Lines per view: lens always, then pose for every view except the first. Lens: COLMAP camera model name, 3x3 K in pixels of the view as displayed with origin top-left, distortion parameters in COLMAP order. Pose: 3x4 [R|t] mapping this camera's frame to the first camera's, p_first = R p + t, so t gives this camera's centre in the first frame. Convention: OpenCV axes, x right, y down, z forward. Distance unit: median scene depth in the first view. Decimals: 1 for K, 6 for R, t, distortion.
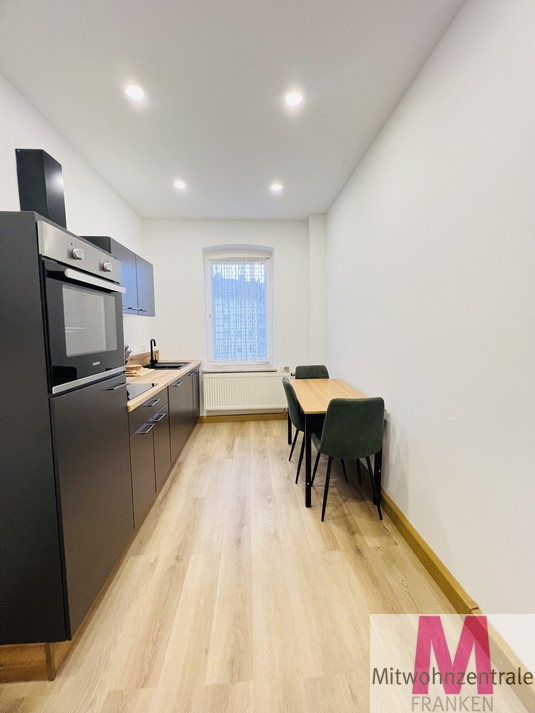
lens RADIAL K [[286.5, 0, 267.4], [0, 286.5, 354.6], [0, 0, 1]] dist [0.002492, 0.000145]
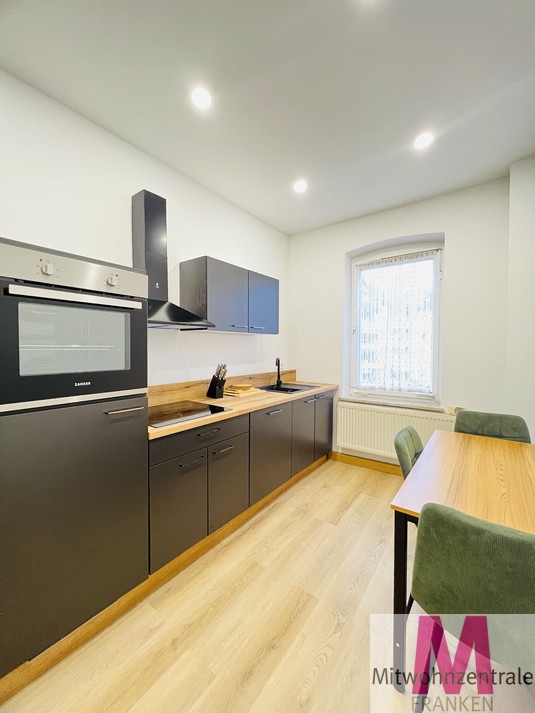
lens RADIAL K [[286.9, 0, 266.6], [0, 286.9, 354.5], [0, 0, 1]] dist [-0.004129, 0.001659]
pose [[0.762550, 0.029172, -0.646271, 0.192527], [-0.069243, 0.996924, -0.036702, -0.030158], [0.643213, 0.072737, 0.762225, 0.277739]]
